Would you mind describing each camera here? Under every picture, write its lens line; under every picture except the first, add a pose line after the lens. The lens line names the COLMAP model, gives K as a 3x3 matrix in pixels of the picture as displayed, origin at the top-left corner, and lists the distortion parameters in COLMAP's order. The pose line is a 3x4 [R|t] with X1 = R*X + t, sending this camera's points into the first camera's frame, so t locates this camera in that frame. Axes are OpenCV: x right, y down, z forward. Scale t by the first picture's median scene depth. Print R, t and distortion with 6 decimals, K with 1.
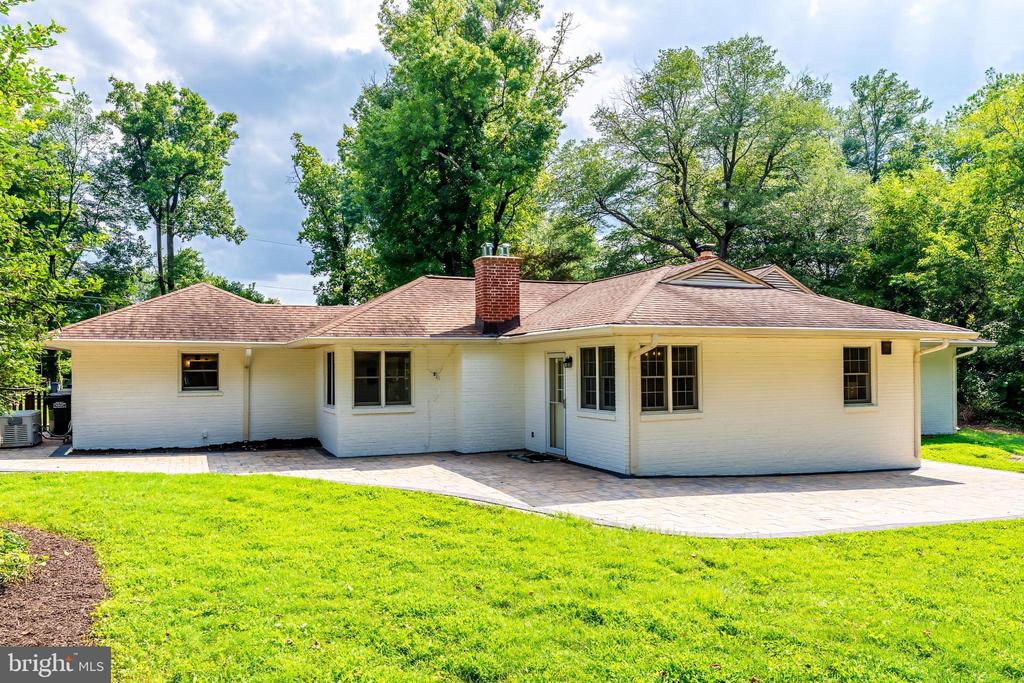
lens RADIAL K [[717.6, 0, 479.3], [0, 717.6, 368.8], [0, 0, 1]] dist [0.000719, -0.001125]
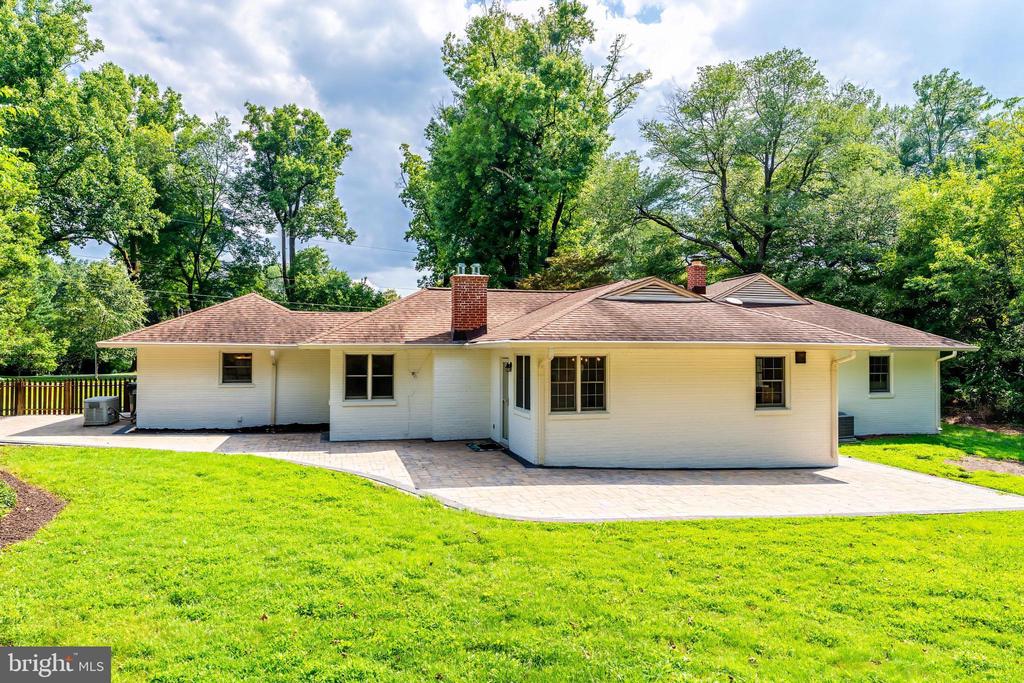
lens RADIAL K [[683.2, 0, 512.0], [0, 683.2, 341.5], [0, 0, 1]] dist [0.001978, -0.000631]
pose [[0.989531, 0.009817, -0.143988, 0.122823], [-0.011635, 0.999863, -0.011795, -0.016162], [0.143852, 0.013347, 0.989509, -0.049042]]
